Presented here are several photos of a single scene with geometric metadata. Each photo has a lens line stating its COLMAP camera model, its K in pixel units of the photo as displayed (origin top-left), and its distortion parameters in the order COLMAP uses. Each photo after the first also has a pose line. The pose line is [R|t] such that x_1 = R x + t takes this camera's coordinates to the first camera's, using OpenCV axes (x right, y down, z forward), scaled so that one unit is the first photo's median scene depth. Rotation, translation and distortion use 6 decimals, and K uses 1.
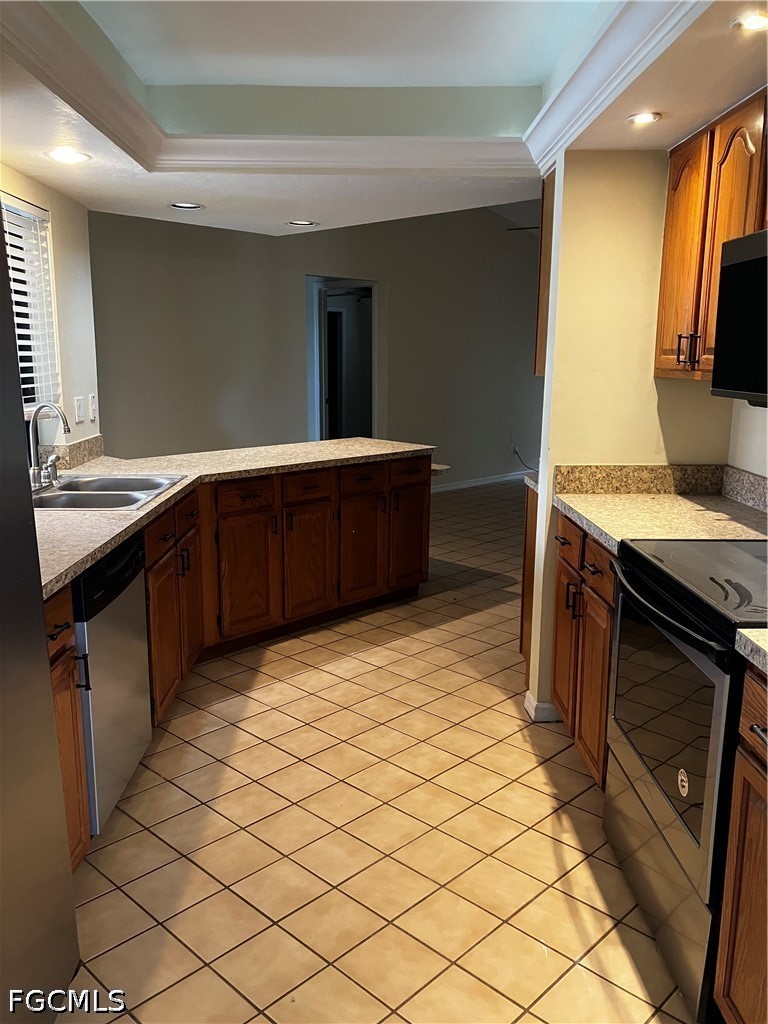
lens RADIAL K [[836.7, 0, 383.2], [0, 836.7, 524.5], [0, 0, 1]] dist [0.044365, -0.064245]
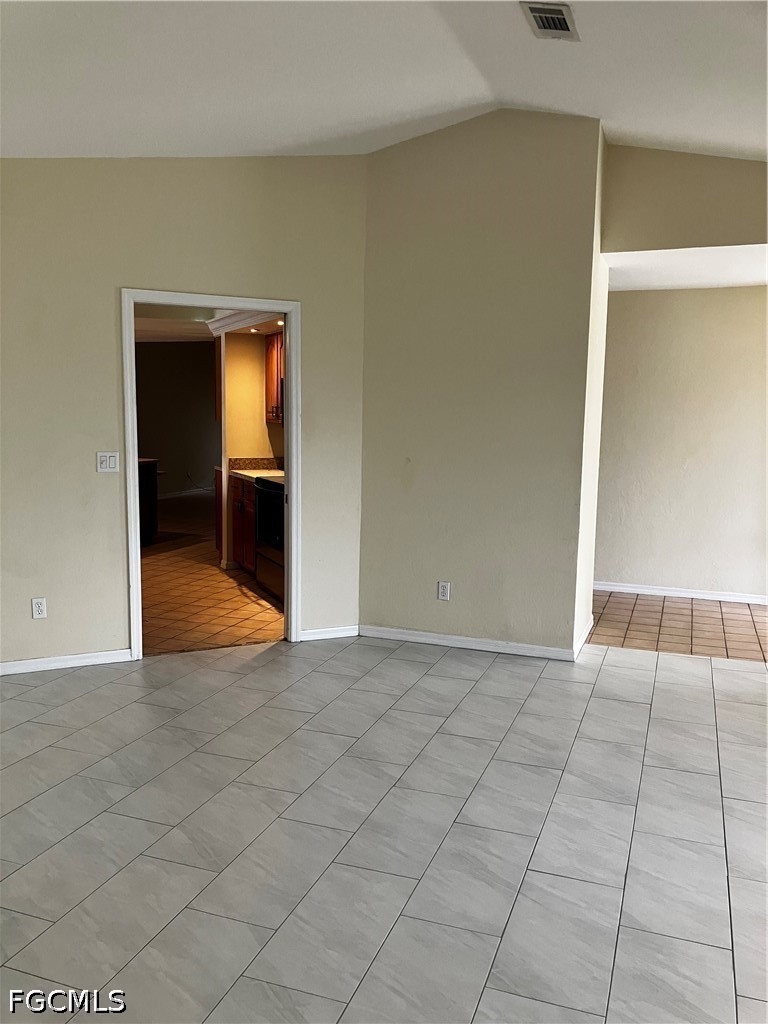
lens RADIAL K [[836.7, 0, 383.2], [0, 836.7, 524.5], [0, 0, 1]] dist [0.044365, -0.064245]
pose [[0.914173, -0.045250, 0.402791, -0.367166], [0.070628, 0.996329, -0.048367, 0.266211], [-0.399124, 0.072664, 0.914013, -1.360338]]
